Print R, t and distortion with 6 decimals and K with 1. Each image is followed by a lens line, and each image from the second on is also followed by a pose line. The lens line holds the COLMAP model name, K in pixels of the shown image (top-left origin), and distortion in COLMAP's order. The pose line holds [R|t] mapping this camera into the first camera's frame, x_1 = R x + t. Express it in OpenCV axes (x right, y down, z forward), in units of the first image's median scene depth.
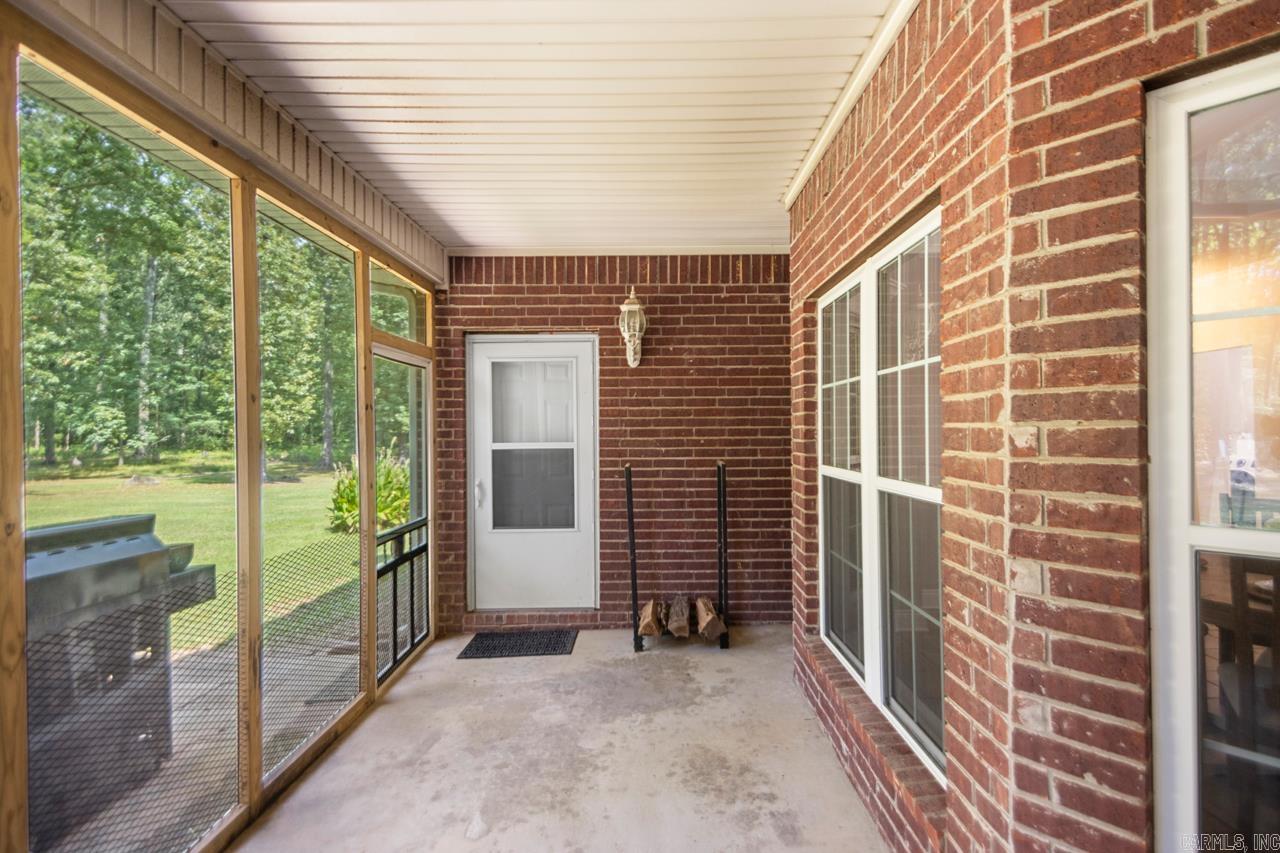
lens RADIAL K [[601.6, 0, 642.2], [0, 601.6, 424.0], [0, 0, 1]] dist [0.043247, -0.021390]
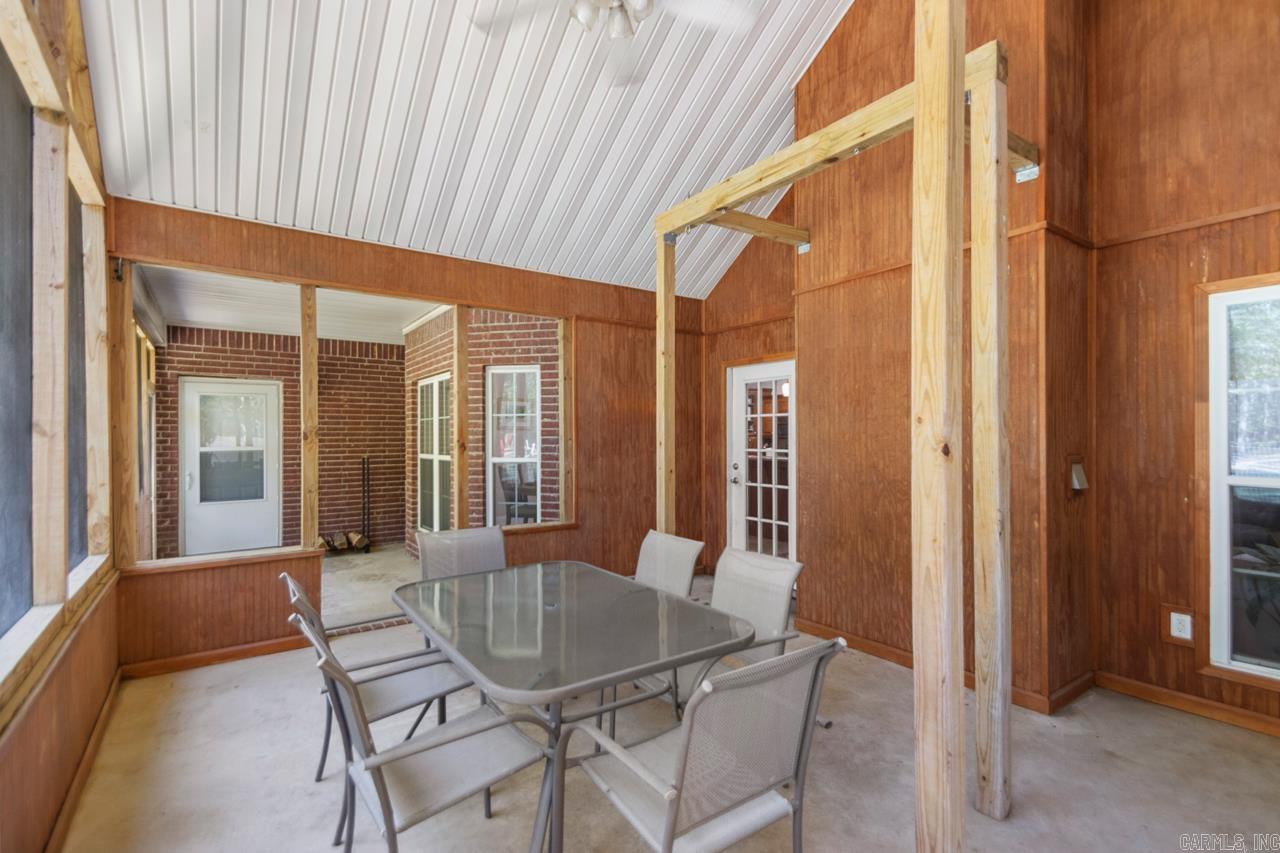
lens RADIAL K [[601.6, 0, 662.7], [0, 601.6, 436.6], [0, 0, 1]] dist [0.043247, -0.021390]
pose [[0.800501, 0.003637, 0.599320, -0.242979], [-0.005011, 0.999987, 0.000625, -0.002626], [-0.599310, -0.003504, 0.800509, -0.989581]]
